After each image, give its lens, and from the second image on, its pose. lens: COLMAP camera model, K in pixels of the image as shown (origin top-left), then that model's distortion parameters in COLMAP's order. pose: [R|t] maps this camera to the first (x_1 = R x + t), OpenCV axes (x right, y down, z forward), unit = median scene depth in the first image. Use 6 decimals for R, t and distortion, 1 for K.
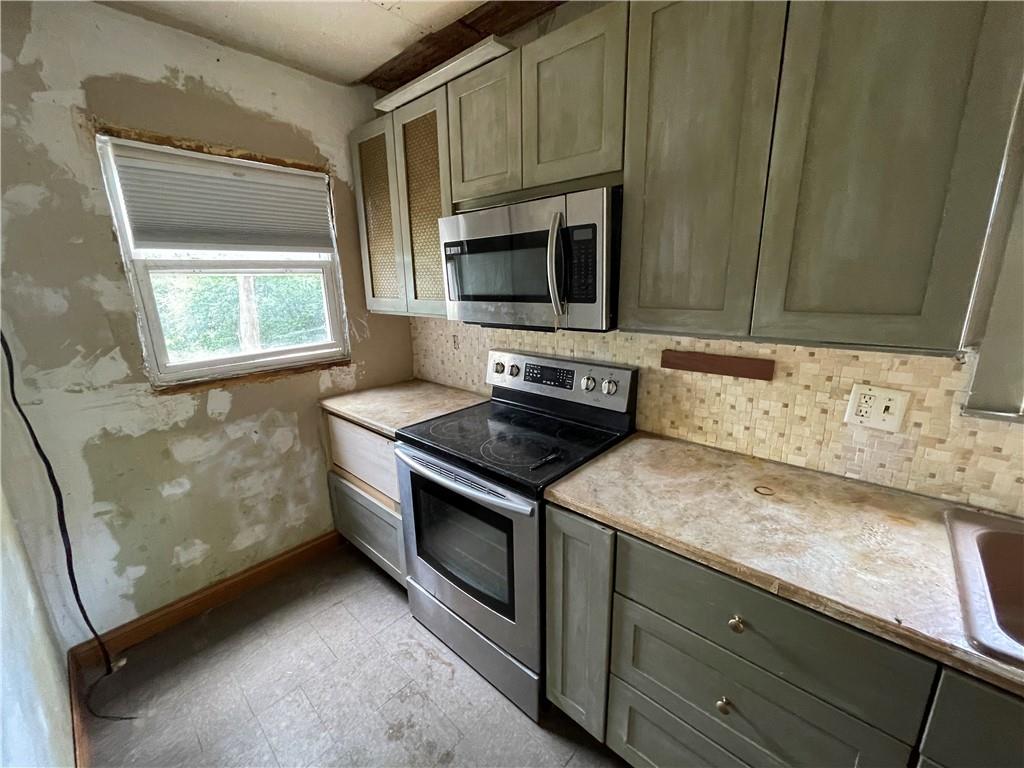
lens RADIAL K [[417.4, 0, 510.3], [0, 417.4, 386.1], [0, 0, 1]] dist [-0.003581, 0.000886]
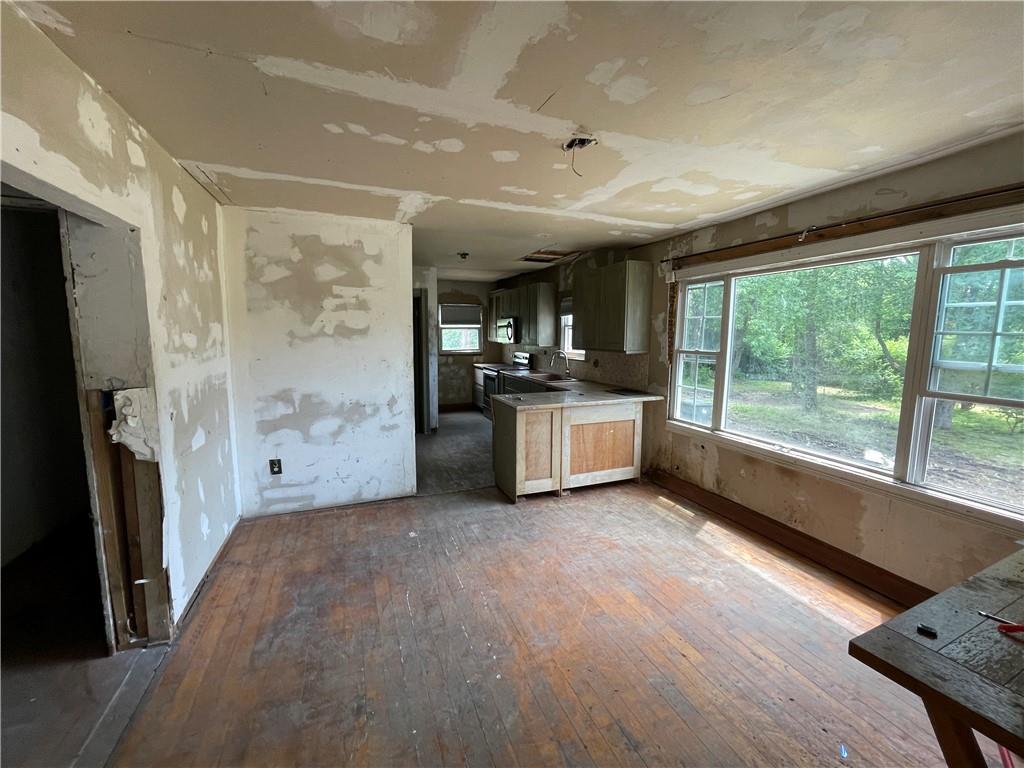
lens RADIAL K [[417.4, 0, 511.6], [0, 417.4, 382.2], [0, 0, 1]] dist [-0.003581, 0.000886]
pose [[0.899119, 0.072328, -0.431687, 1.747434], [-0.124828, 0.987667, -0.094511, 0.602483], [0.419527, 0.138863, 0.897059, -2.571807]]
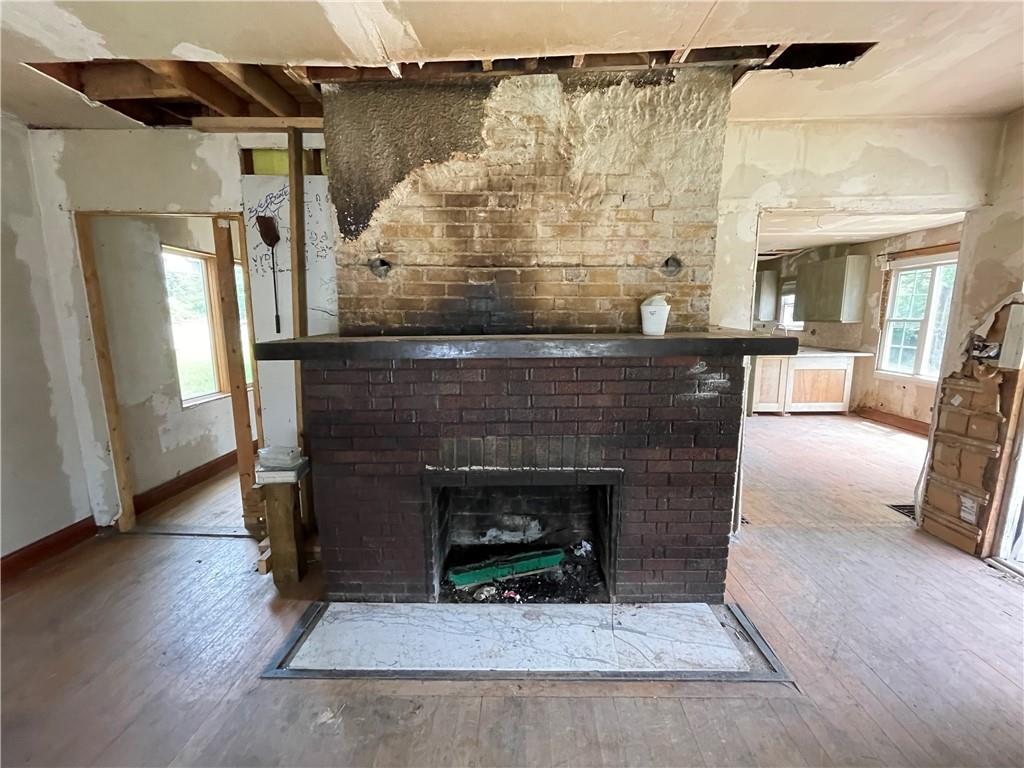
lens RADIAL K [[417.4, 0, 513.3], [0, 417.4, 382.0], [0, 0, 1]] dist [-0.003581, 0.000886]
pose [[0.664136, 0.129774, -0.736262, 2.052814], [-0.185715, 0.982587, 0.005670, 1.057372], [0.724178, 0.132970, 0.676673, -4.229568]]
